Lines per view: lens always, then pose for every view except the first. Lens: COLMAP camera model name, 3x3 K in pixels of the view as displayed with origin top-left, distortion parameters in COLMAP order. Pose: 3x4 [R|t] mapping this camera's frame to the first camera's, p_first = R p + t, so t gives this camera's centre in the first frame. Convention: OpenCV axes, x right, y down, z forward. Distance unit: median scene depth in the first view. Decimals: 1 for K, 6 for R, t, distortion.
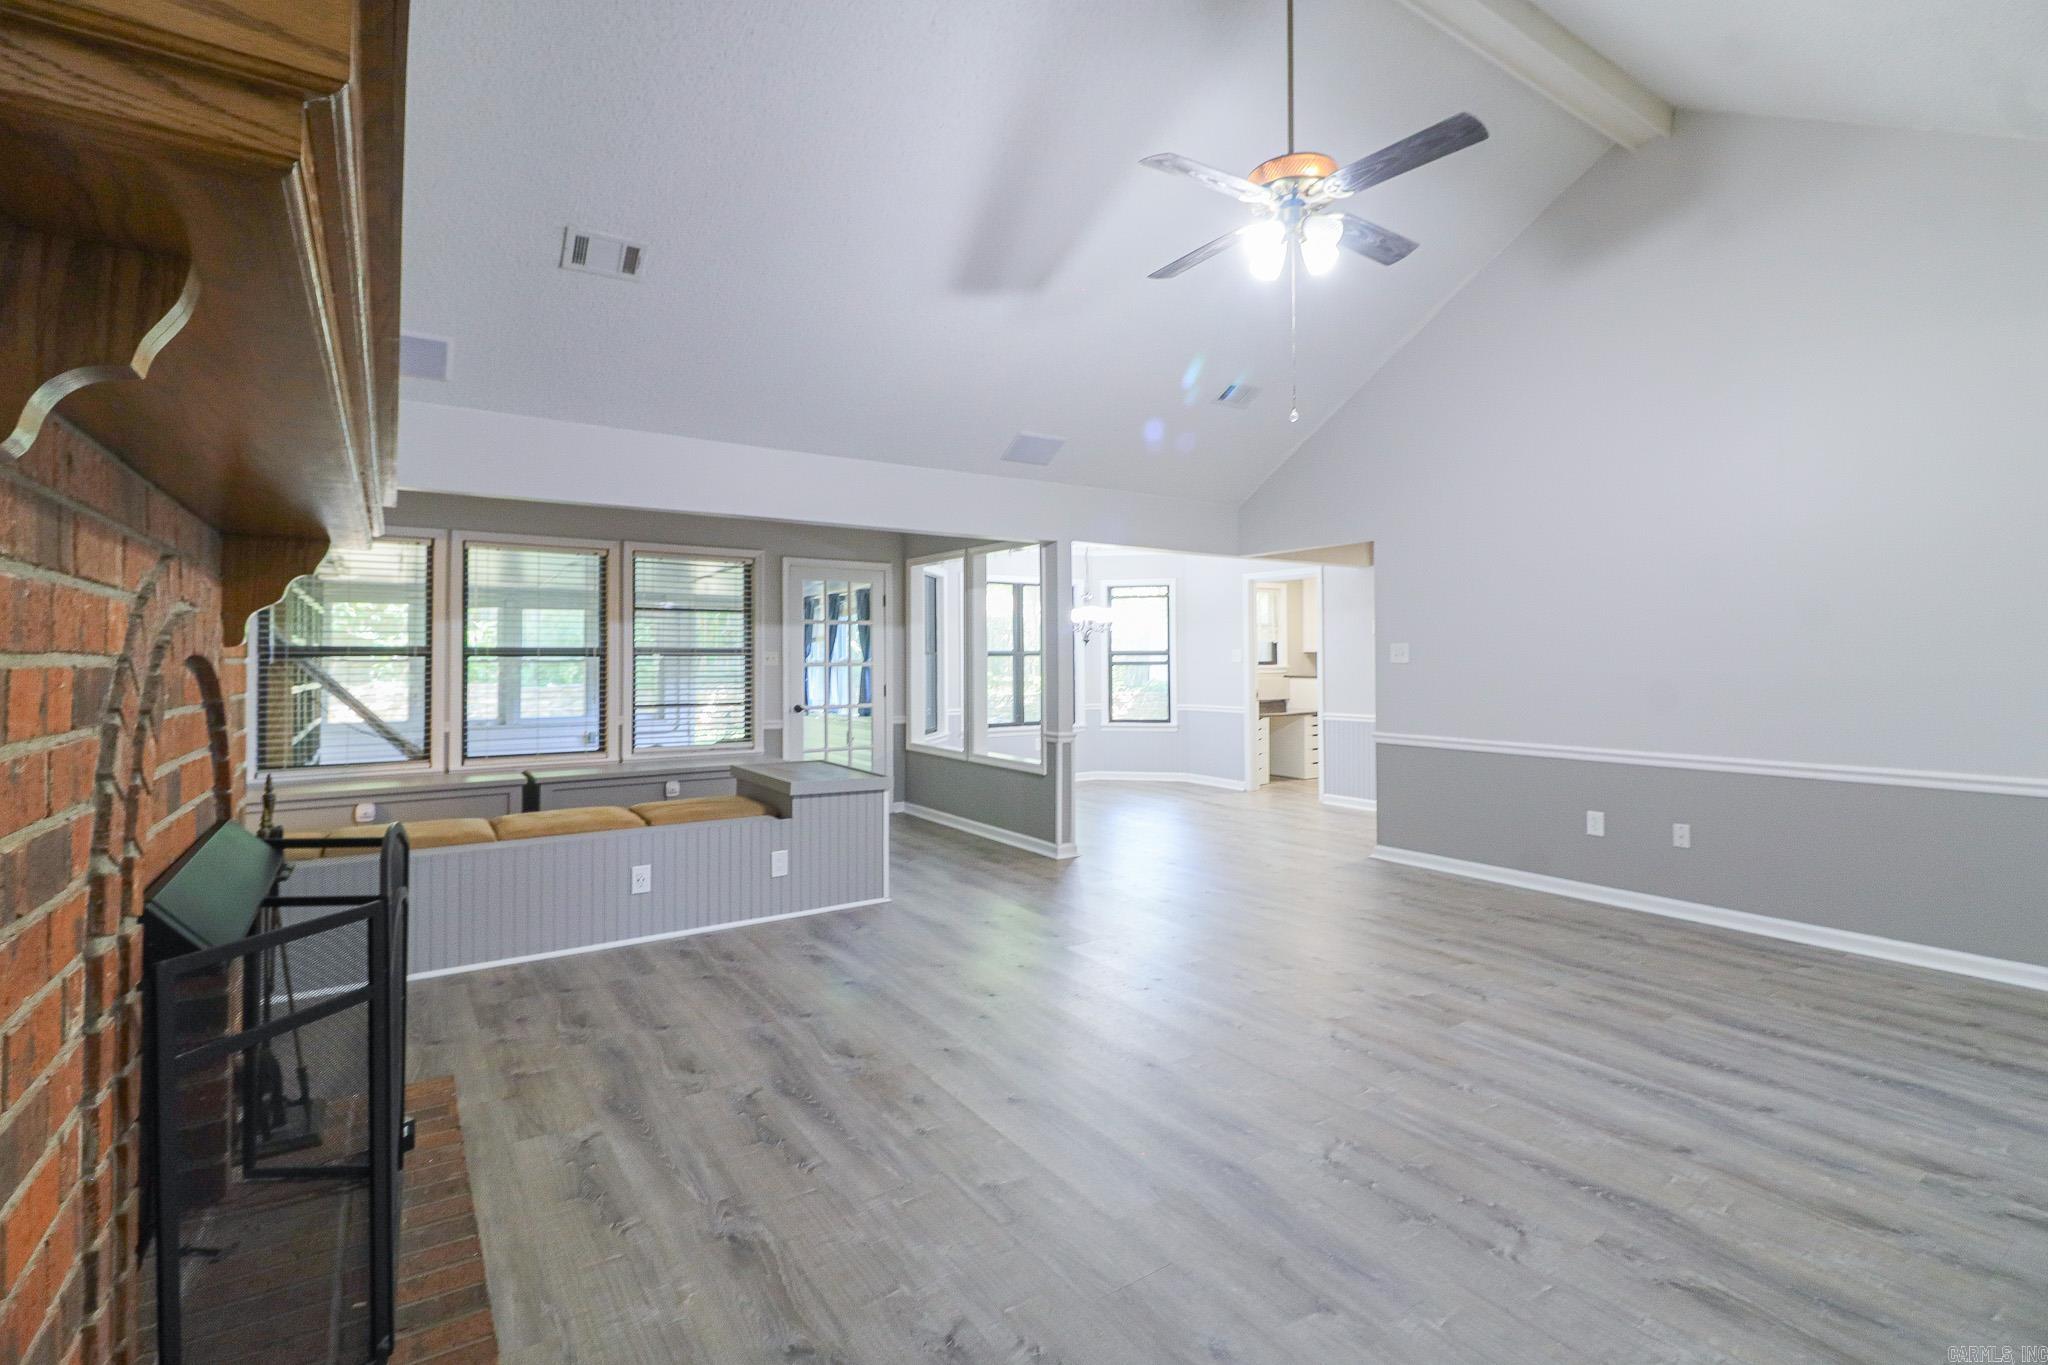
lens RADIAL K [[936.8, 0, 1032.5], [0, 936.8, 643.2], [0, 0, 1]] dist [0.004986, -0.007378]
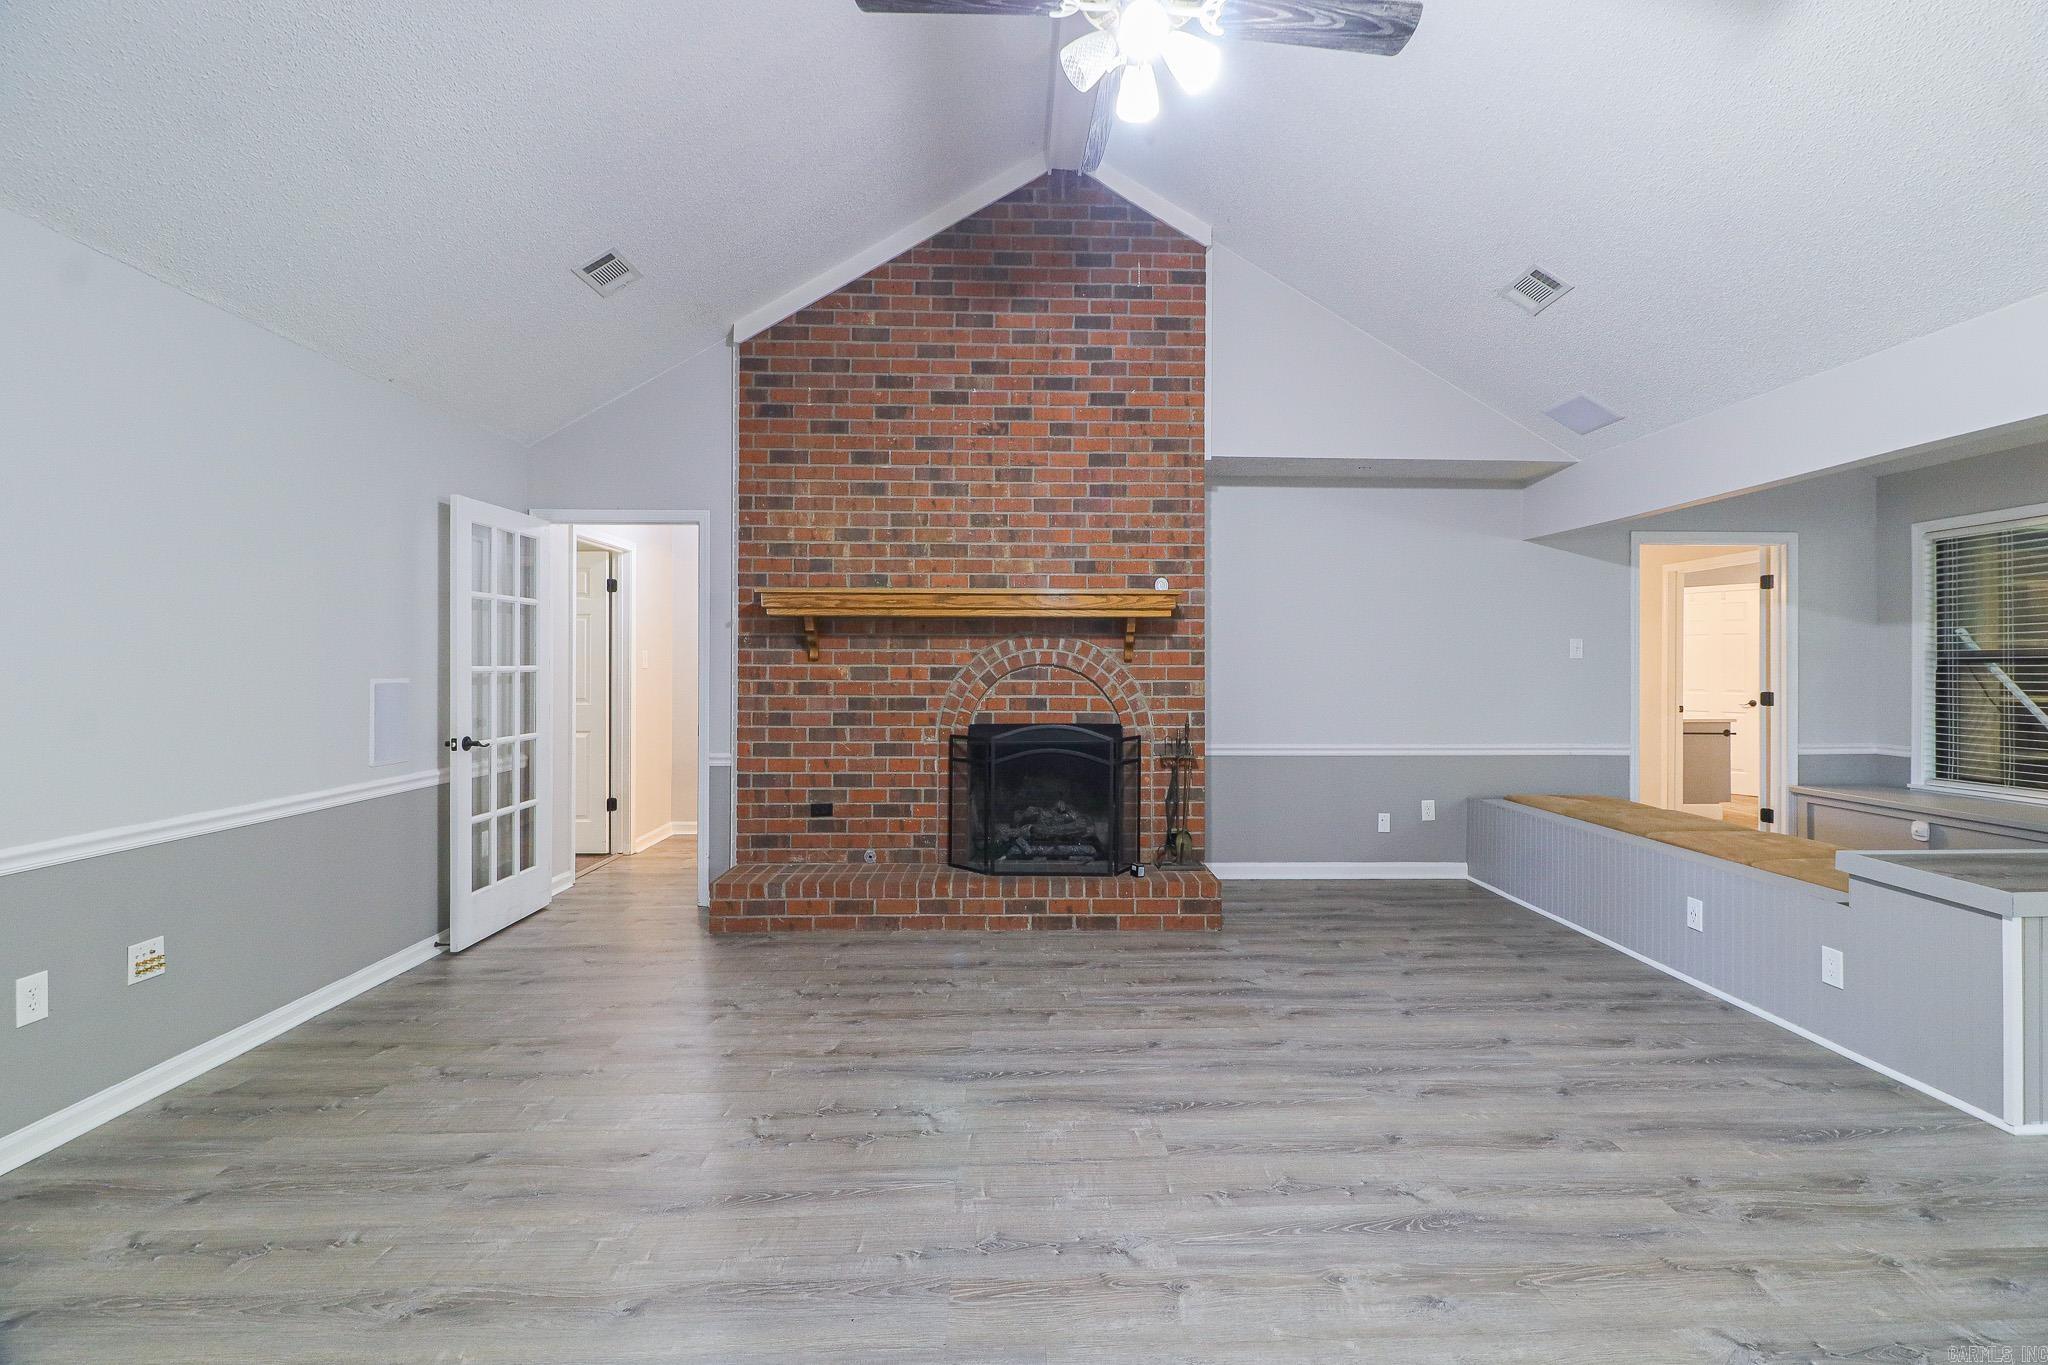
lens RADIAL K [[936.8, 0, 1040.1], [0, 936.8, 673.4], [0, 0, 1]] dist [0.004986, -0.007378]
pose [[-0.536818, 0.008723, -0.843653, 0.896994], [0.014503, 0.999894, 0.001110, 0.022039], [0.843573, -0.011640, -0.536888, 1.311700]]
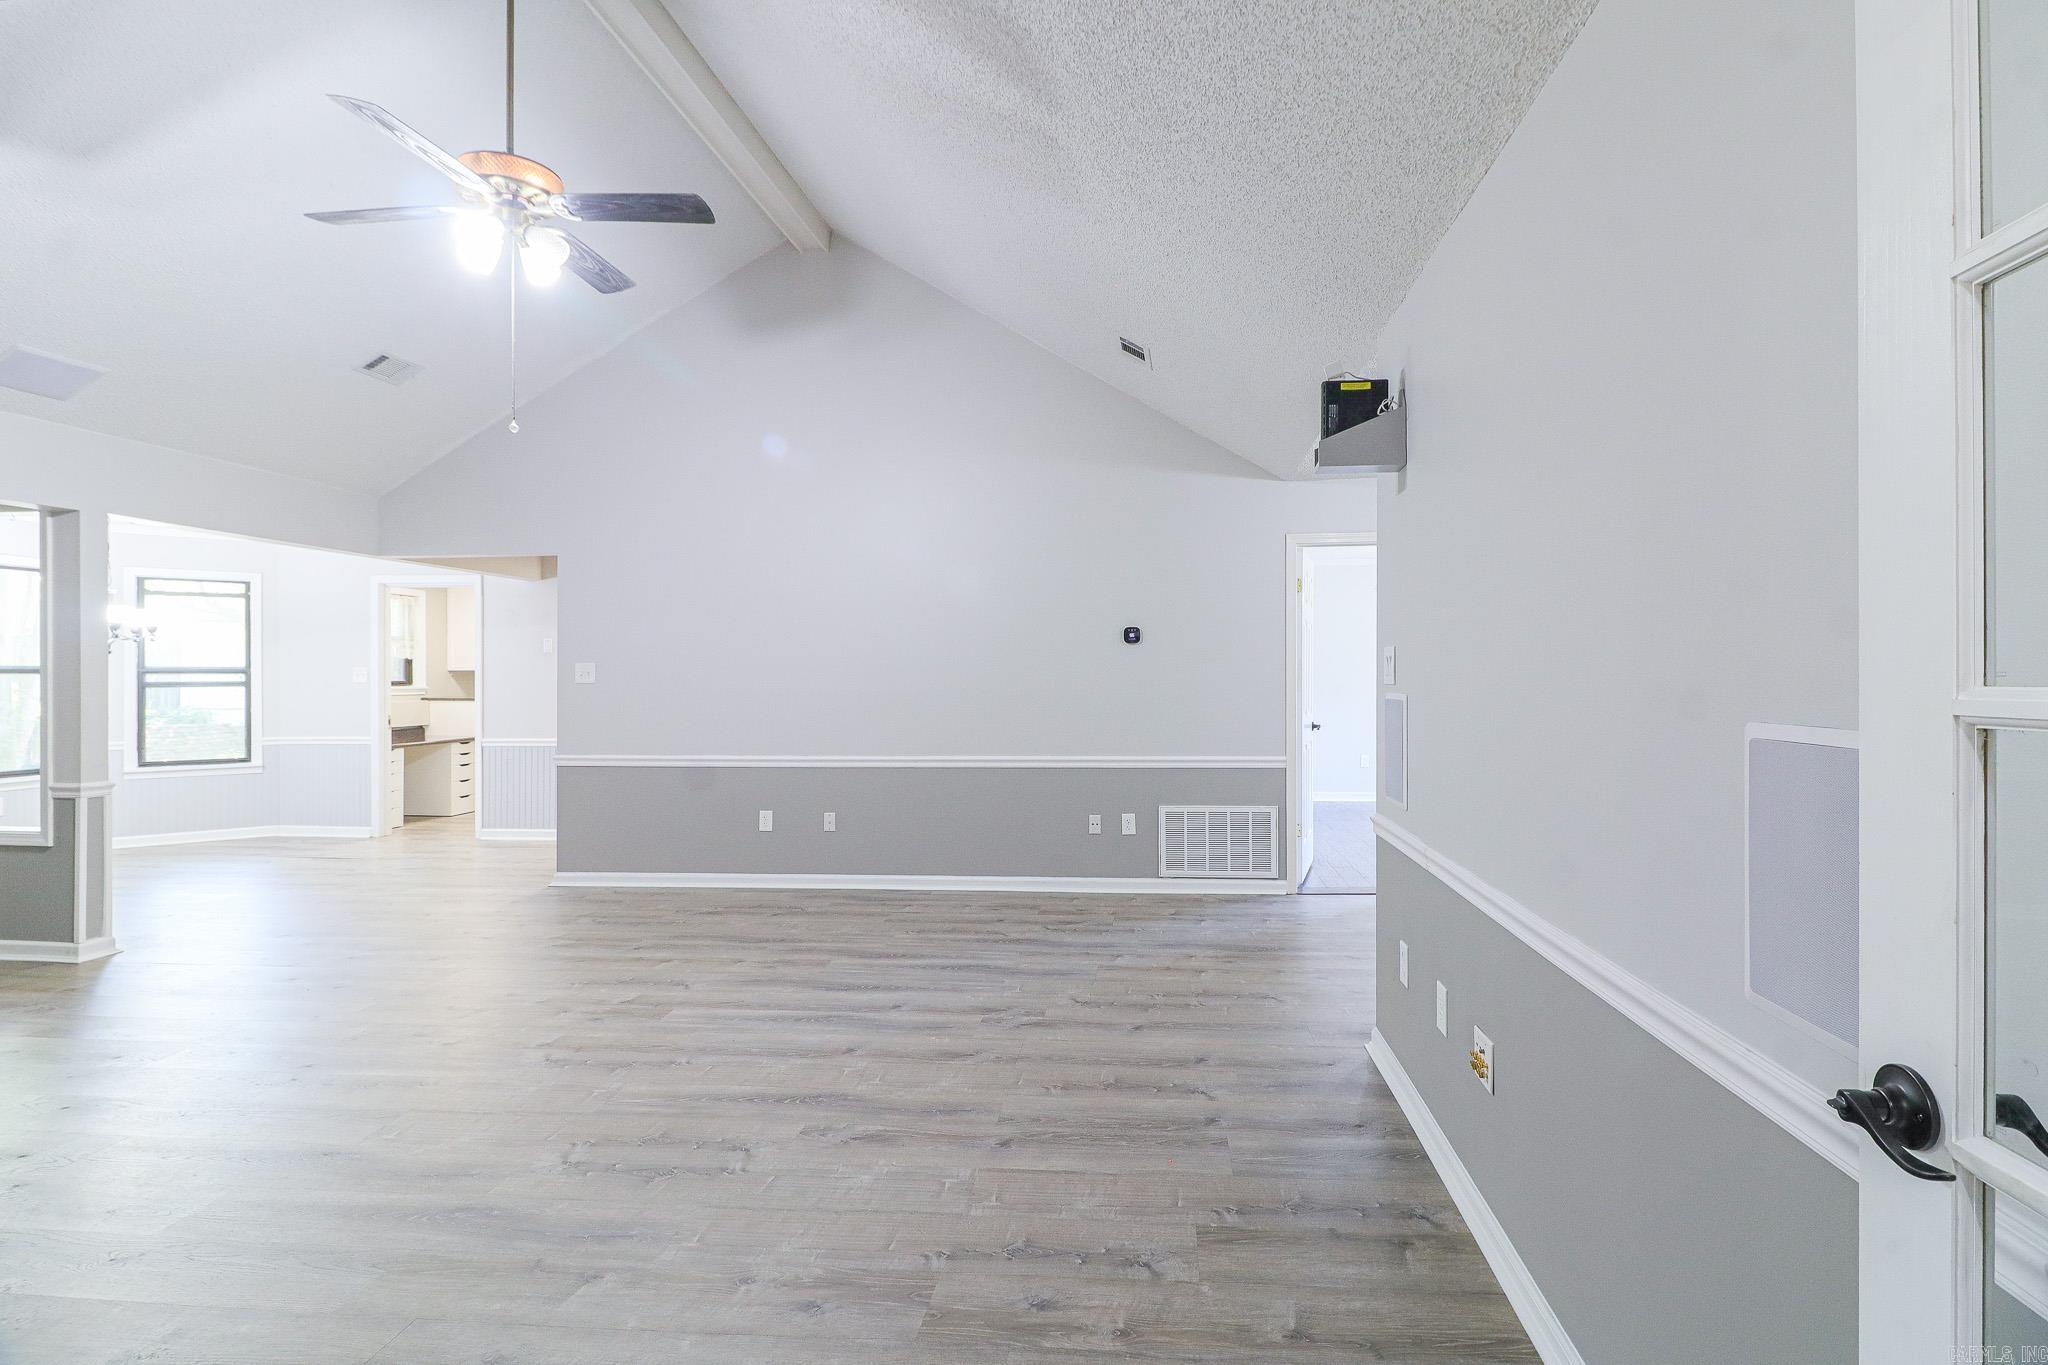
lens RADIAL K [[936.8, 0, 1113.6], [0, 936.8, 673.4], [0, 0, 1]] dist [0.004986, -0.007378]
pose [[0.605068, 0.005767, 0.796153, -0.110283], [-0.015001, 0.999879, 0.004158, -0.003427], [-0.796032, -0.014458, 0.605082, -0.074772]]
